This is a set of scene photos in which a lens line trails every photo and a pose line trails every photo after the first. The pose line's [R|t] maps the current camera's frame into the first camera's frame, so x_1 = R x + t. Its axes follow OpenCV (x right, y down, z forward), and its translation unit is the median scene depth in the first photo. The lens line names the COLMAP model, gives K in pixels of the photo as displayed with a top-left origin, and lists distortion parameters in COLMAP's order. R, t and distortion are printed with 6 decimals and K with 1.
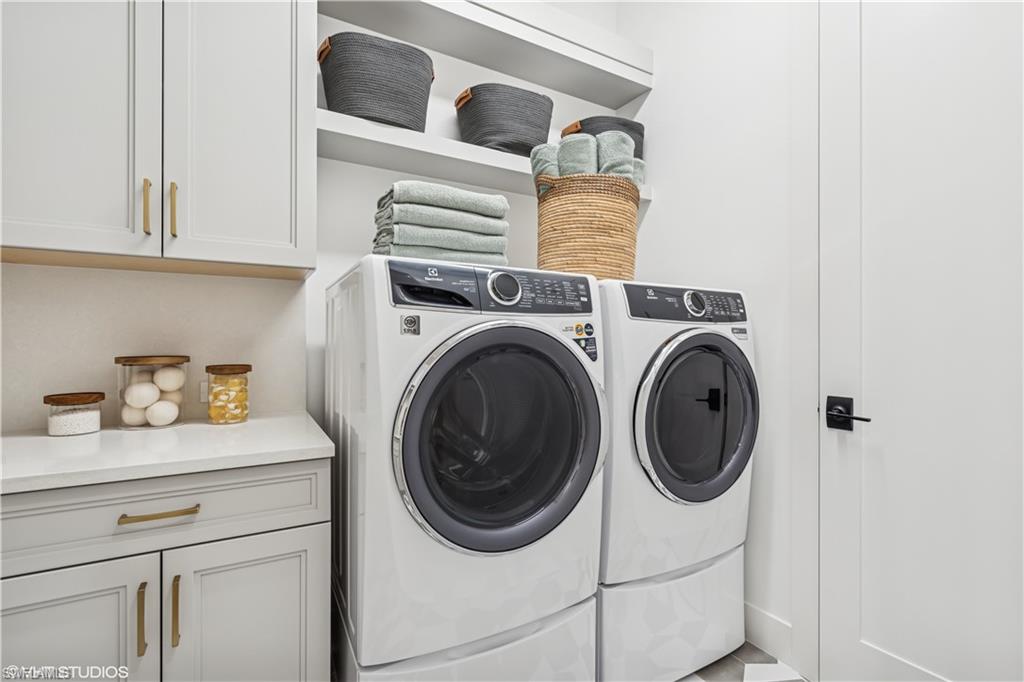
lens RADIAL K [[467.5, 0, 508.5], [0, 467.5, 345.3], [0, 0, 1]] dist [-0.002352, -0.000159]
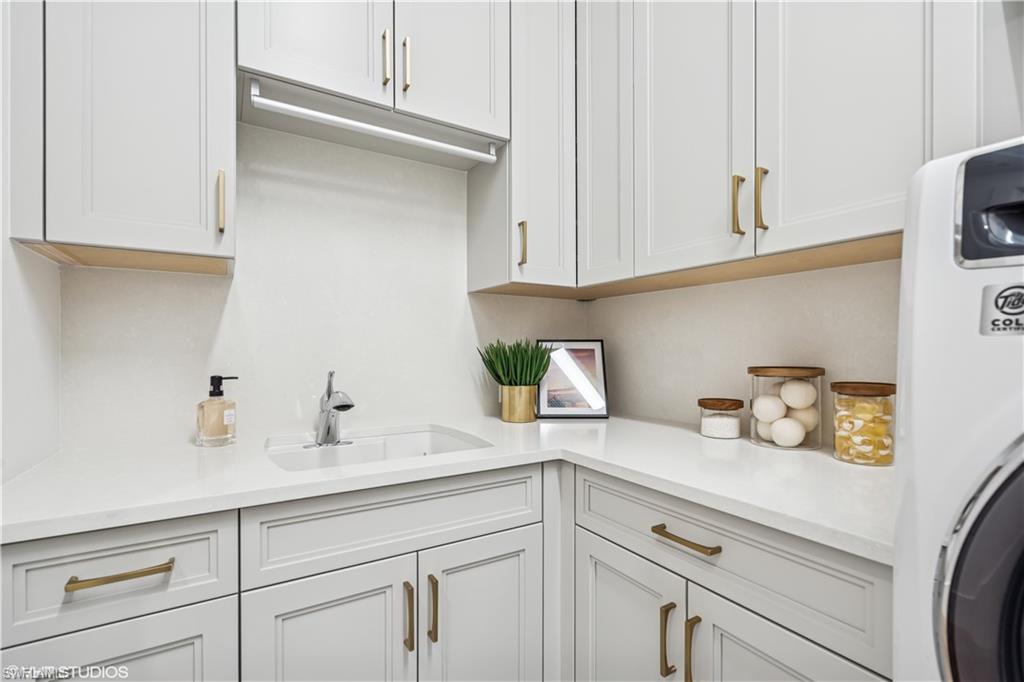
lens RADIAL K [[467.5, 0, 508.5], [0, 467.5, 345.3], [0, 0, 1]] dist [-0.002352, -0.000159]
pose [[0.018749, -0.010768, -0.999766, 0.126315], [-0.004380, 0.999932, -0.010852, -0.006075], [0.999815, 0.004583, 0.018700, 0.463340]]
